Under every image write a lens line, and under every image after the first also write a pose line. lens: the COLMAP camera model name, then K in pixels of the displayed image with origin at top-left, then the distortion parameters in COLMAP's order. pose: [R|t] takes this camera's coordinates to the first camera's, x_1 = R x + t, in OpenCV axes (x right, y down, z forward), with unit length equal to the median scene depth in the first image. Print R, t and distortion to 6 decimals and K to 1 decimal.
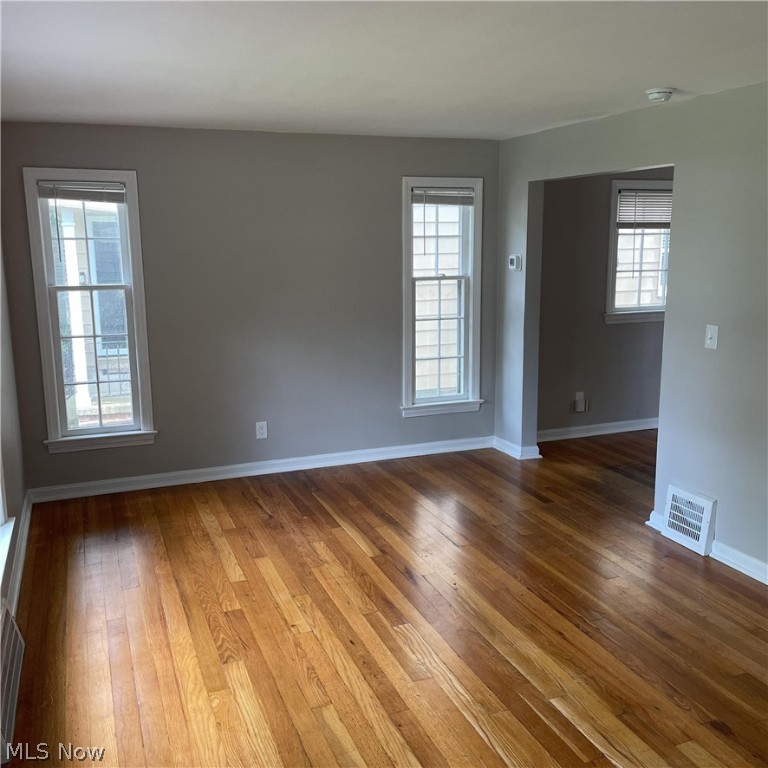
lens RADIAL K [[776.8, 0, 383.2], [0, 776.8, 386.7], [0, 0, 1]] dist [0.047190, 0.000000]
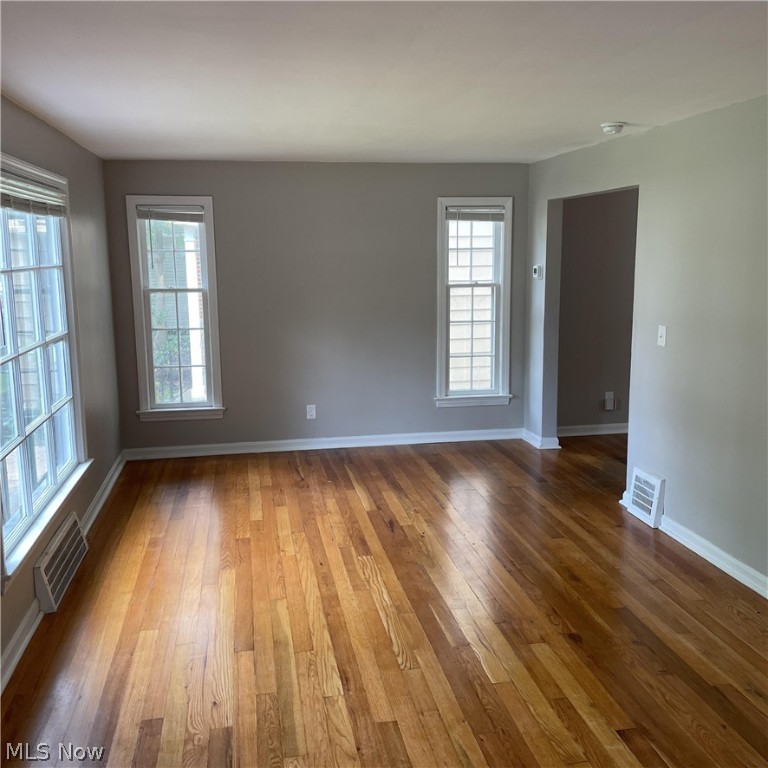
lens RADIAL K [[776.8, 0, 384.6], [0, 776.8, 384.6], [0, 0, 1]] dist [0.047190, 0.000000]
pose [[0.981678, 0.032401, -0.187774, 0.191157], [-0.036461, 0.999169, -0.018209, 0.034998], [0.187028, 0.024722, 0.982043, -0.156632]]
